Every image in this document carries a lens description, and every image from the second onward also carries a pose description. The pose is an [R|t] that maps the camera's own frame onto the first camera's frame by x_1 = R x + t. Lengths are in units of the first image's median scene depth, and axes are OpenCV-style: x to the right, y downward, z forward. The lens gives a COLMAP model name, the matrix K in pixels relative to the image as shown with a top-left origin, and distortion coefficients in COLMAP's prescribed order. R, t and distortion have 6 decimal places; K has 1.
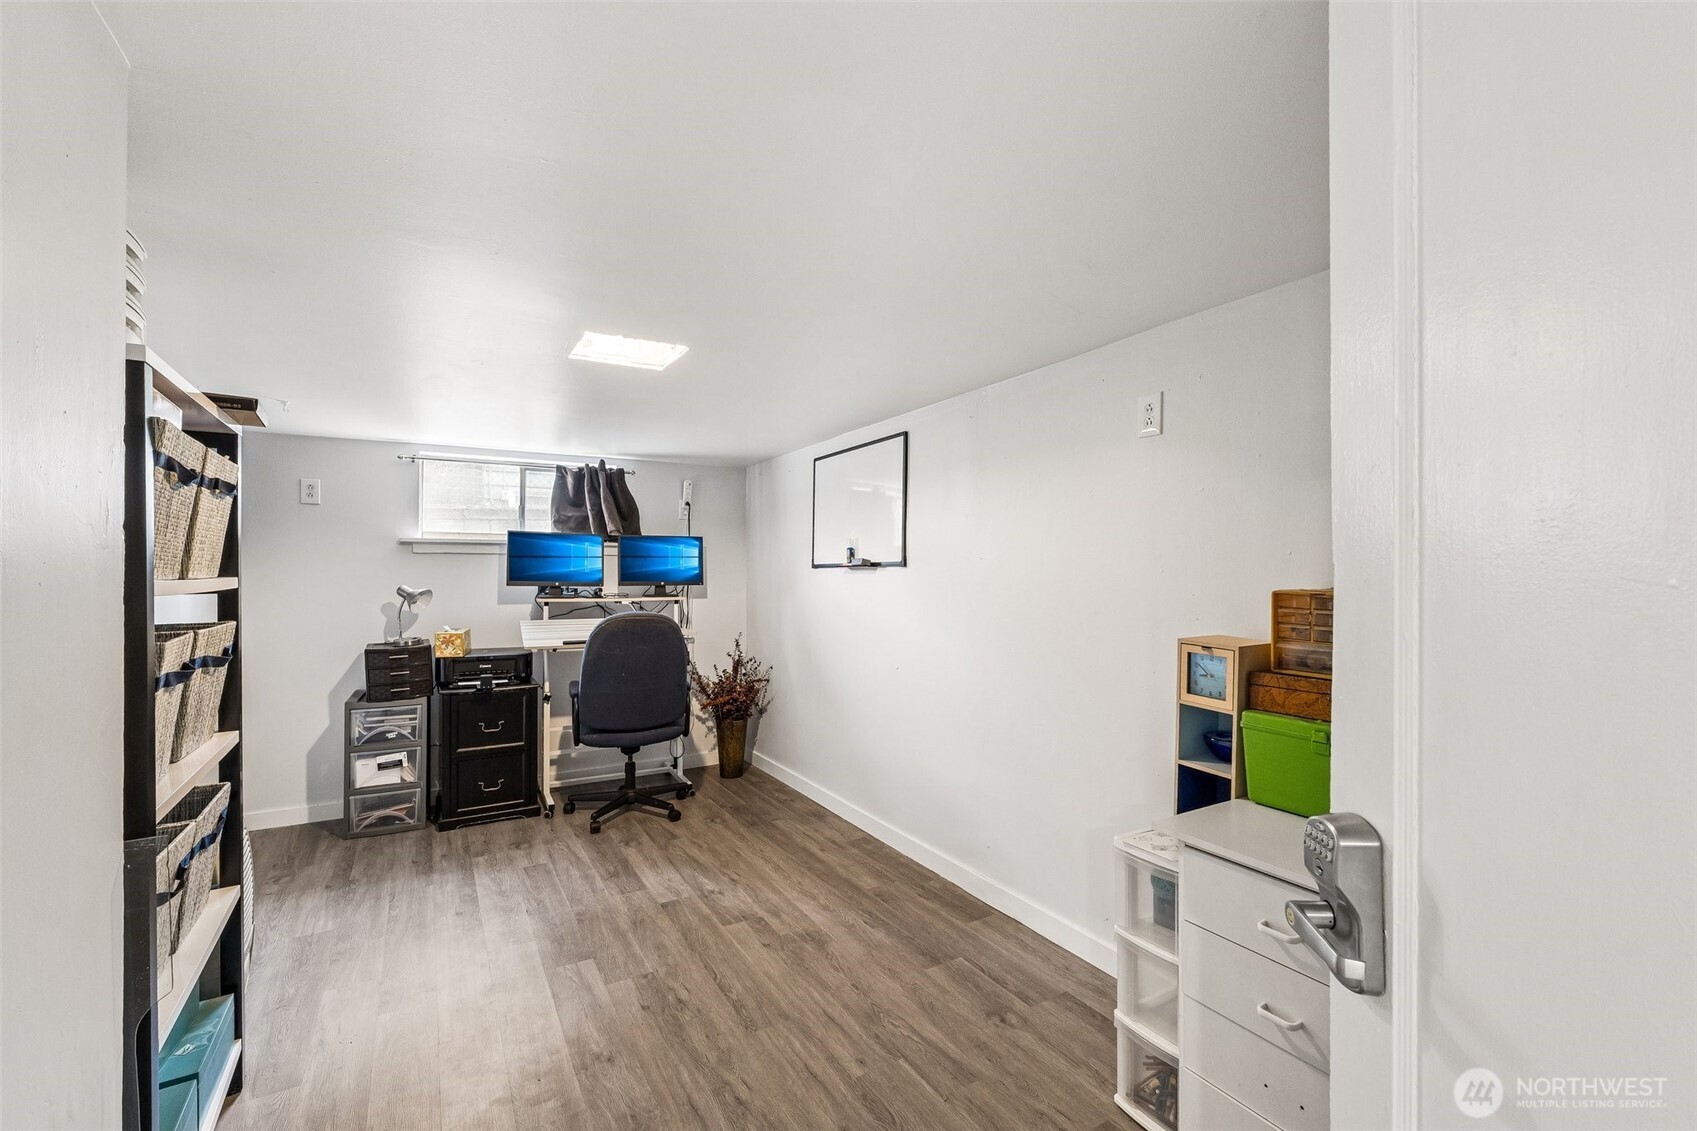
lens RADIAL K [[705.6, 0, 854.4], [0, 705.6, 569.9], [0, 0, 1]] dist [-0.006800, 0.000105]
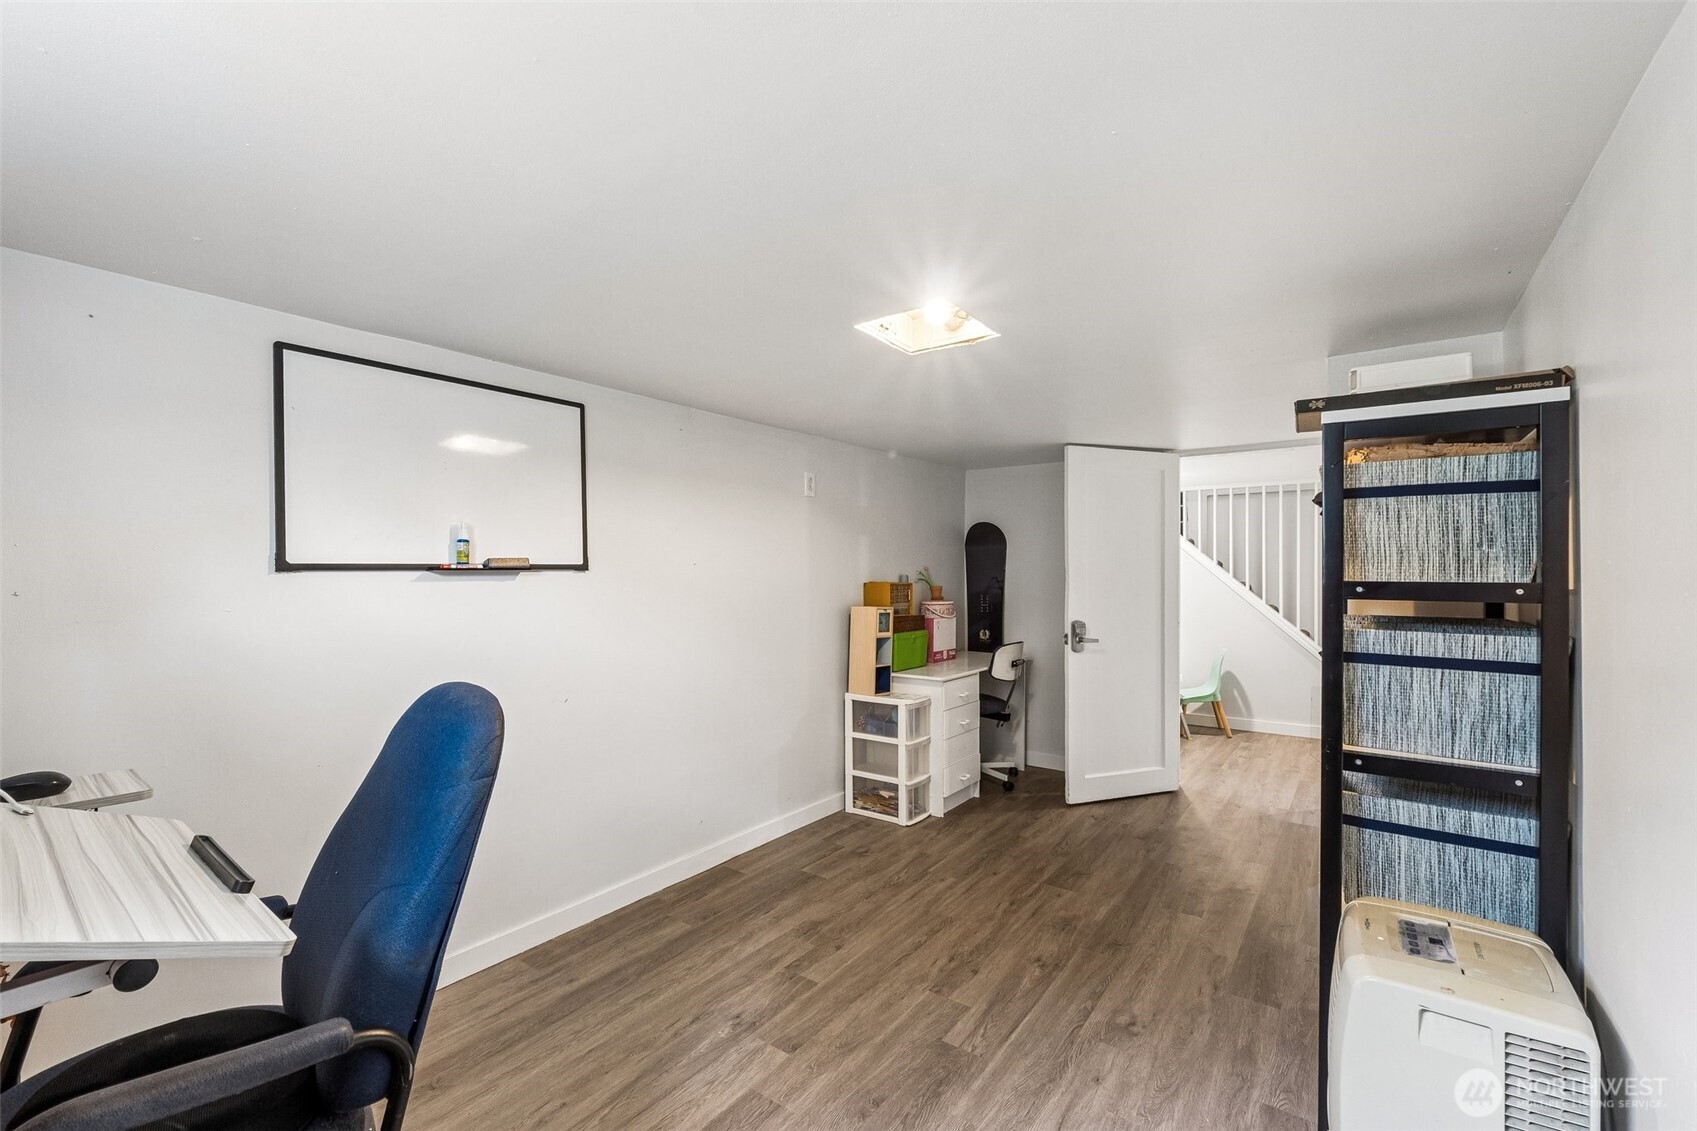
lens RADIAL K [[705.6, 0, 850.9], [0, 705.6, 570.8], [0, 0, 1]] dist [-0.006800, 0.000105]
pose [[-0.374813, 0.004531, 0.927089, -0.993734], [0.000870, 0.999989, -0.004535, -0.000293], [-0.927100, -0.000893, -0.374813, 1.268324]]
